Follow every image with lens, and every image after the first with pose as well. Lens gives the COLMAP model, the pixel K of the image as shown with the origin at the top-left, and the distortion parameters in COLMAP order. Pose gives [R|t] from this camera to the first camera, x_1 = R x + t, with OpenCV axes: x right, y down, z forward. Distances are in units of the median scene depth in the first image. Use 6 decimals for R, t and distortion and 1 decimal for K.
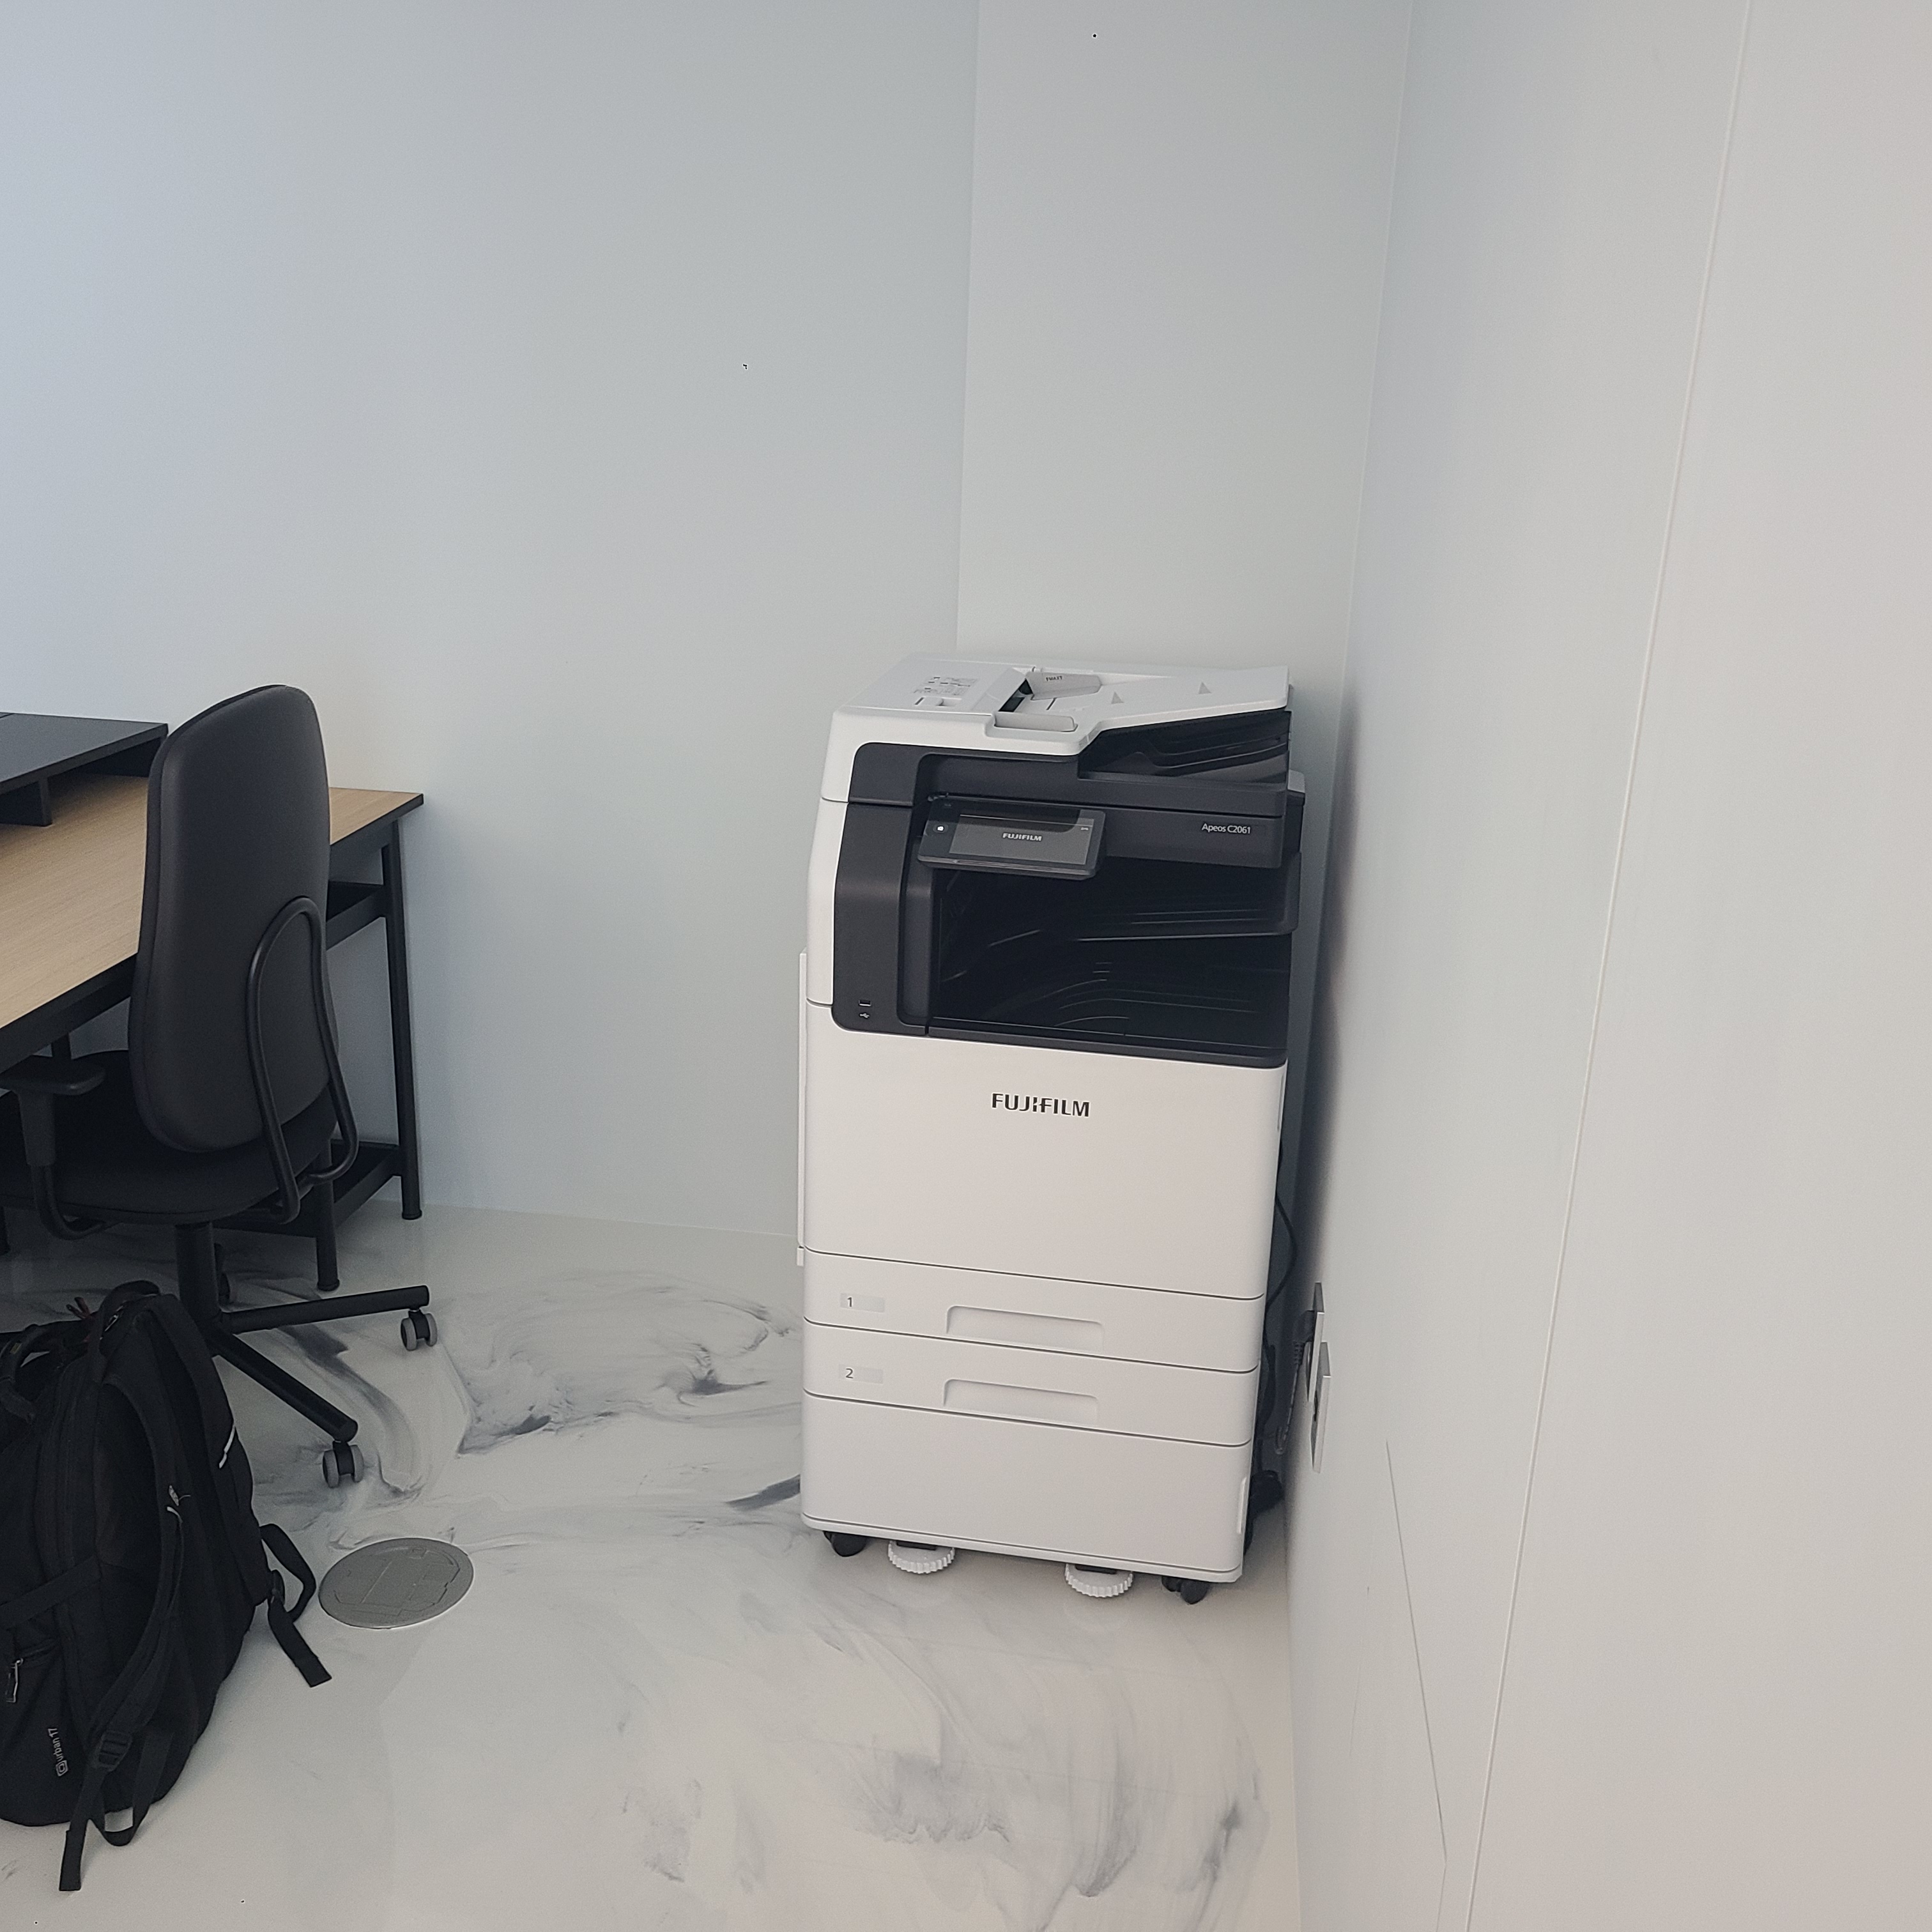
lens RADIAL K [[1967.1, 0, 980.4], [0, 1967.1, 965.2], [0, 0, 1]] dist [0.032240, 0.000000]
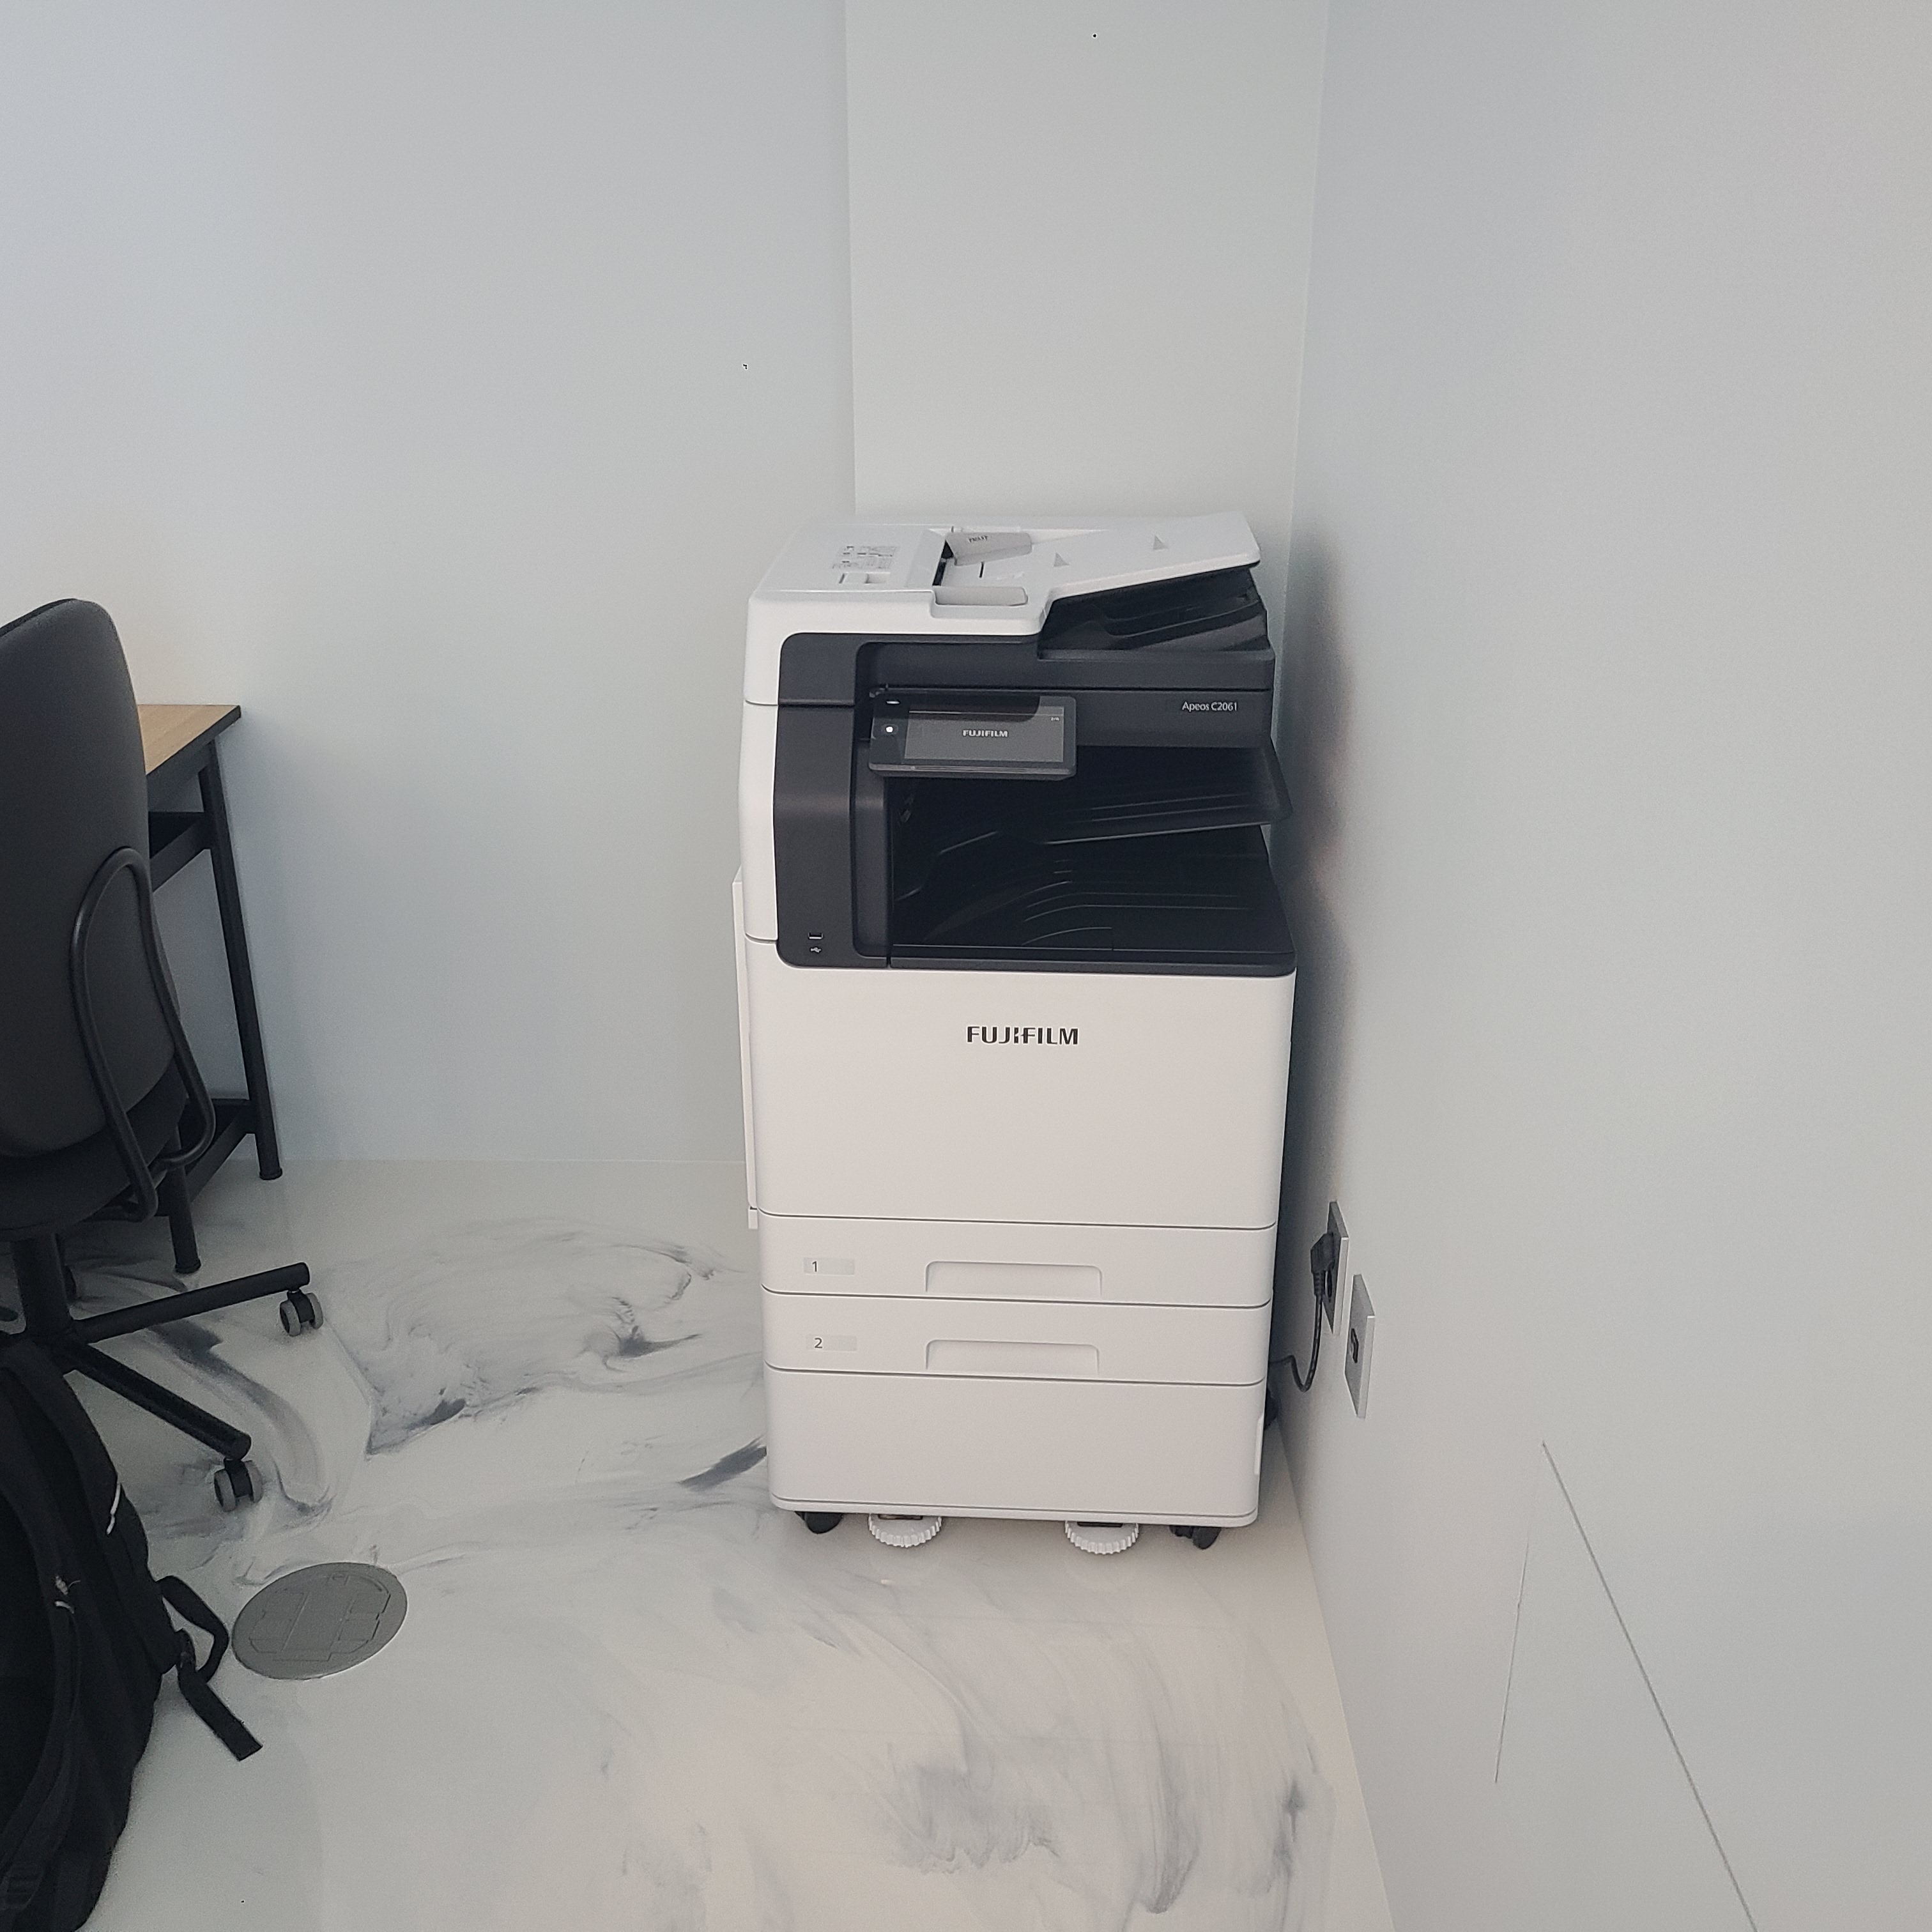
lens RADIAL K [[1967.1, 0, 957.6], [0, 1967.1, 953.0], [0, 0, 1]] dist [0.032240, 0.000000]
pose [[0.993367, -0.075632, 0.086608, -0.068757], [0.068332, 0.994090, 0.084360, -0.040269], [-0.092477, -0.077882, 0.992664, 0.123298]]
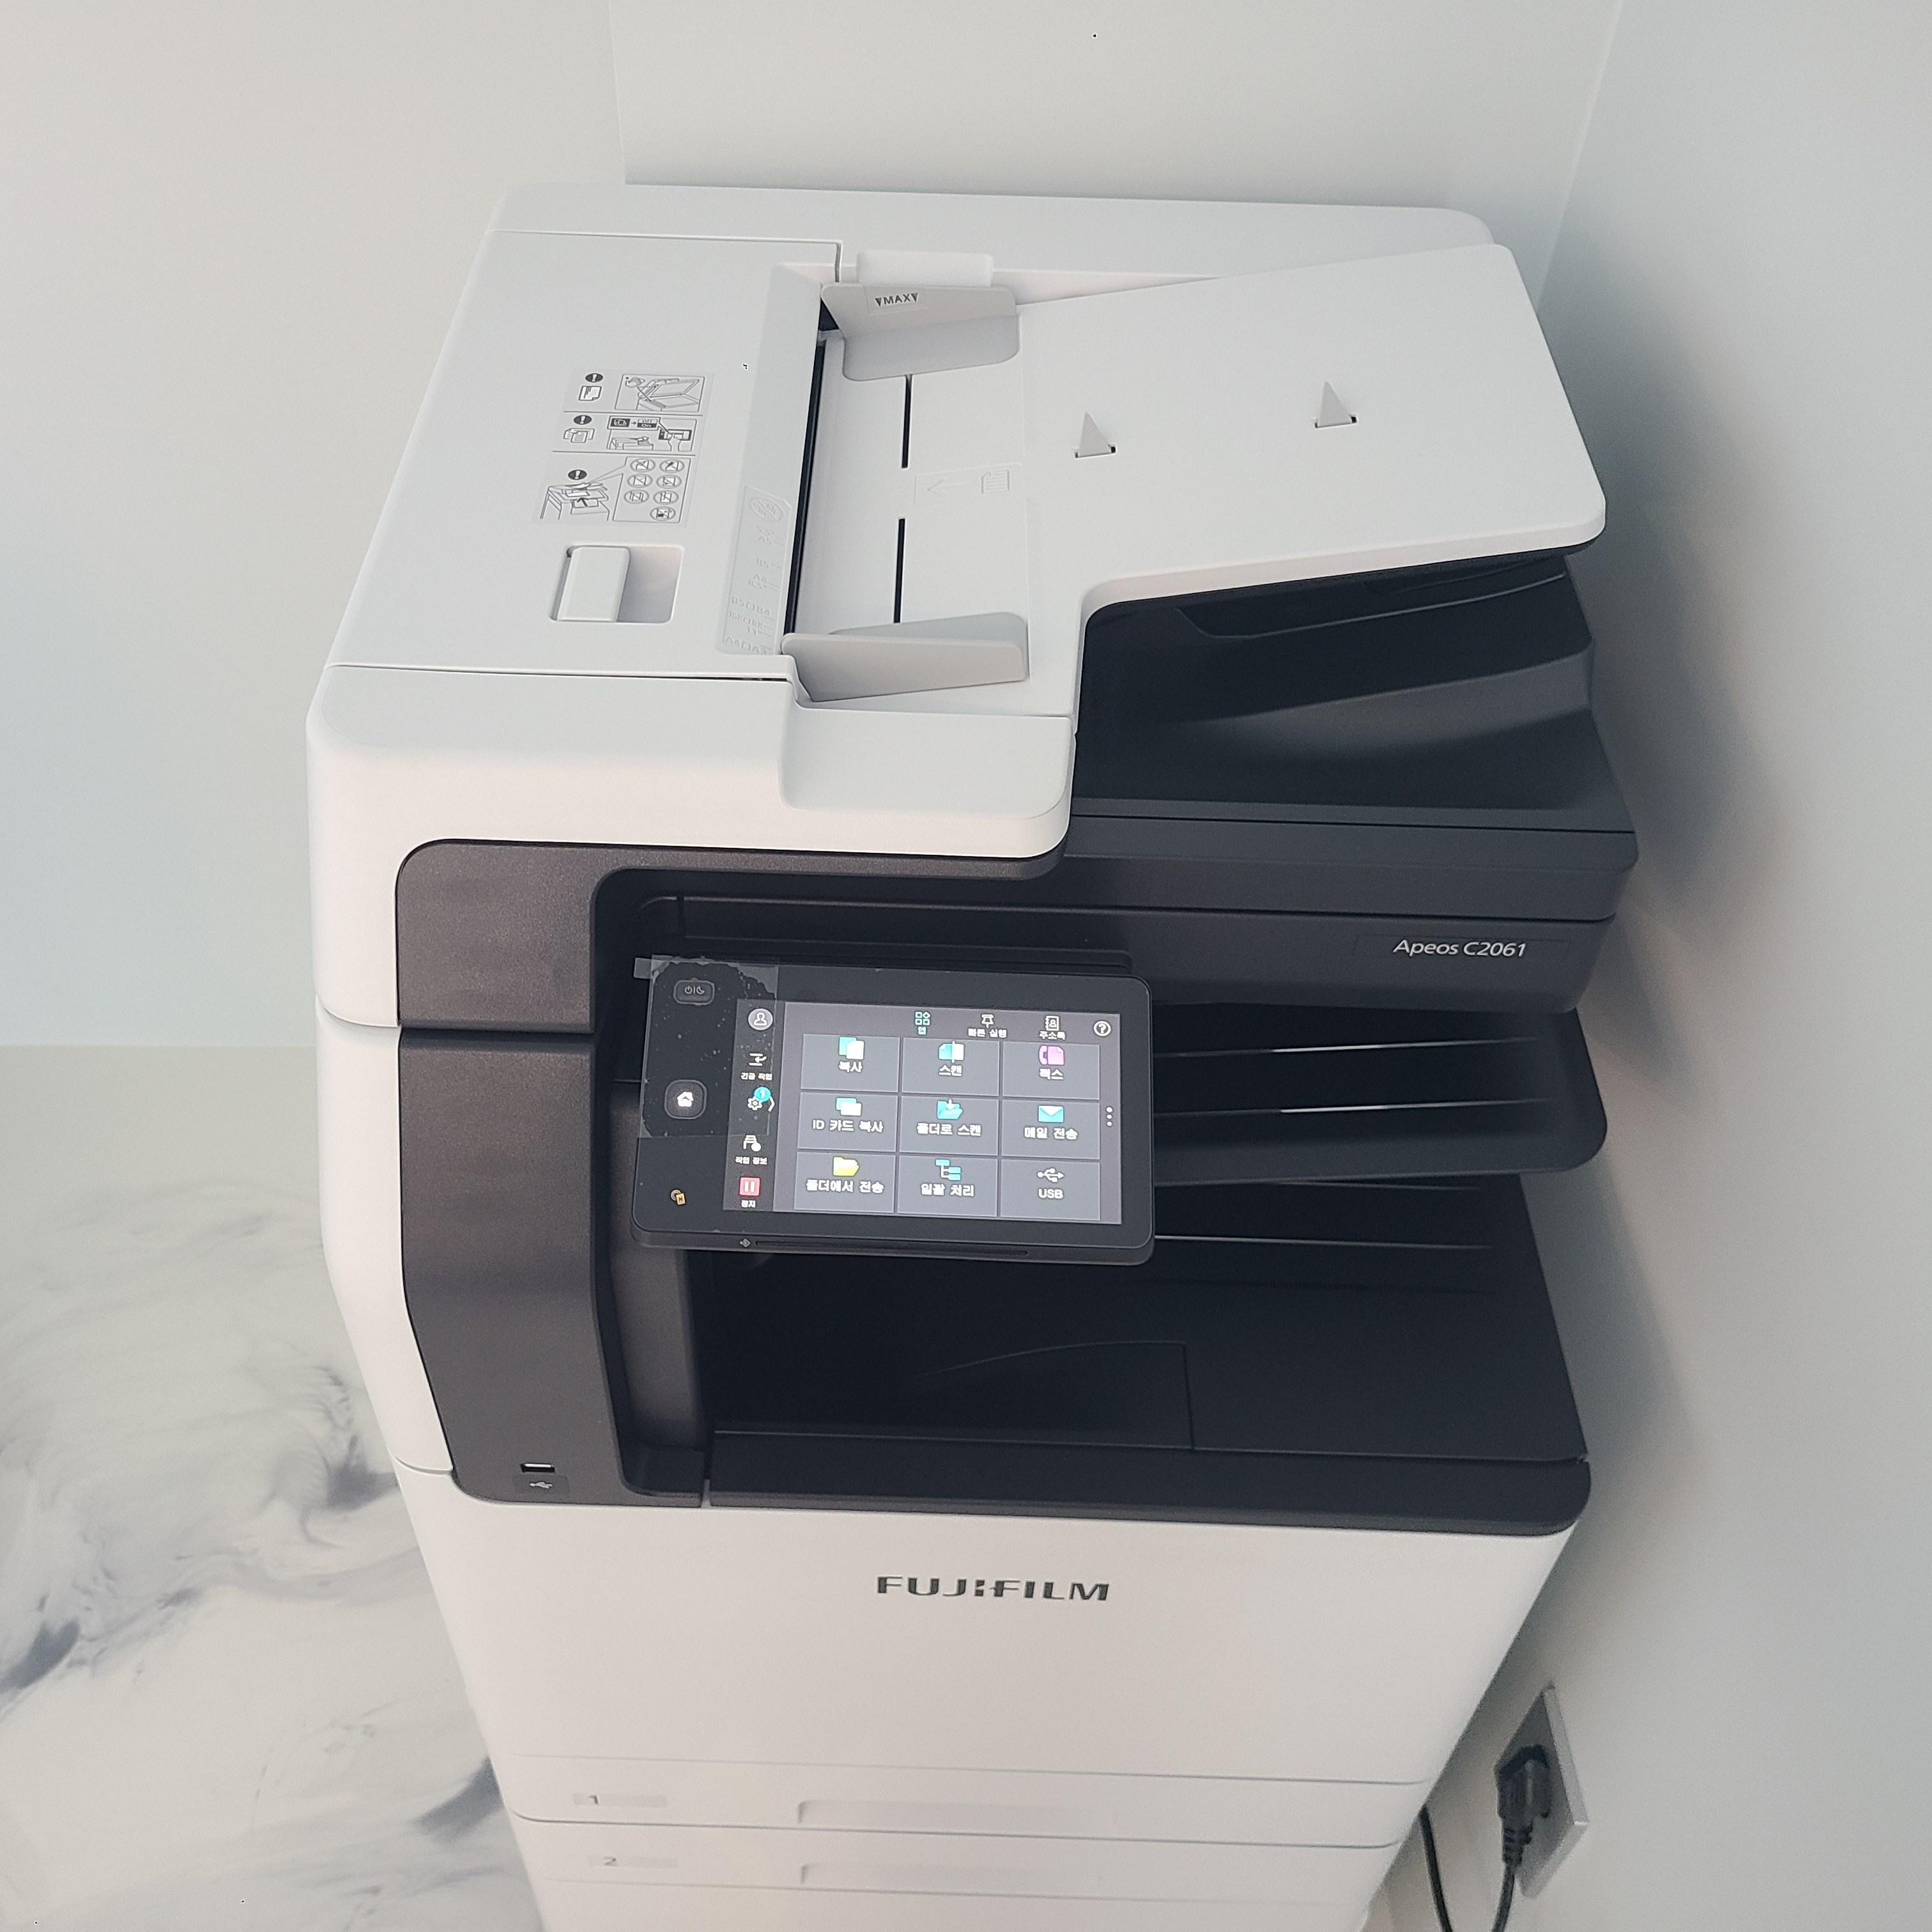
lens RADIAL K [[1967.1, 0, 920.5], [0, 1967.1, 978.4], [0, 0, 1]] dist [0.032240, 0.000000]
pose [[0.990069, -0.110464, 0.086954, -0.006807], [0.054551, 0.871939, 0.486567, -0.239103], [-0.129566, -0.476992, 0.869305, 0.664553]]
